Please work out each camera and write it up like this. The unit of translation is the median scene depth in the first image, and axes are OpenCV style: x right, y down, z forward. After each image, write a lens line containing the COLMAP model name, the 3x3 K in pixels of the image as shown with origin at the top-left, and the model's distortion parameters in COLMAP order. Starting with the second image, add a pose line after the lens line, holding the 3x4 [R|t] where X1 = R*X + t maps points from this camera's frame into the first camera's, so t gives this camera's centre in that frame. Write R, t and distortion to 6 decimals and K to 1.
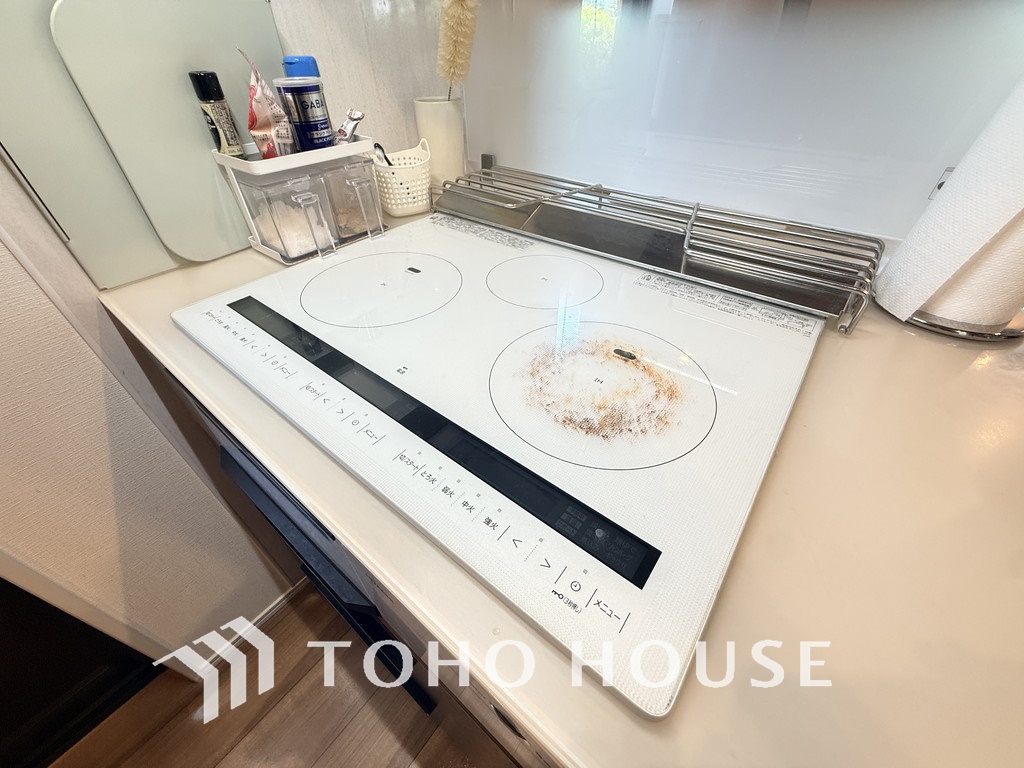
lens RADIAL K [[412.3, 0, 510.9], [0, 412.3, 382.4], [0, 0, 1]] dist [-0.000811, 0.000007]
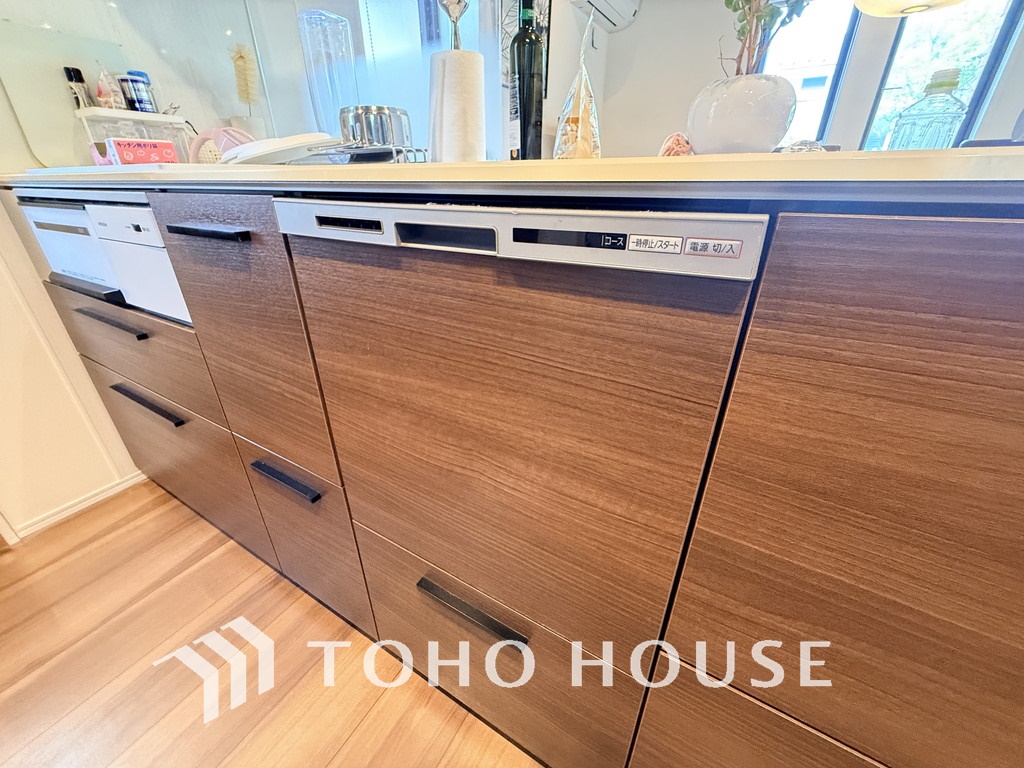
lens RADIAL K [[412.3, 0, 509.7], [0, 412.3, 385.0], [0, 0, 1]] dist [-0.000811, 0.000007]
pose [[0.992283, -0.043730, 0.116030, 0.900562], [0.070233, 0.969386, -0.235283, 1.167368], [-0.102189, 0.241616, 0.964976, -0.631713]]
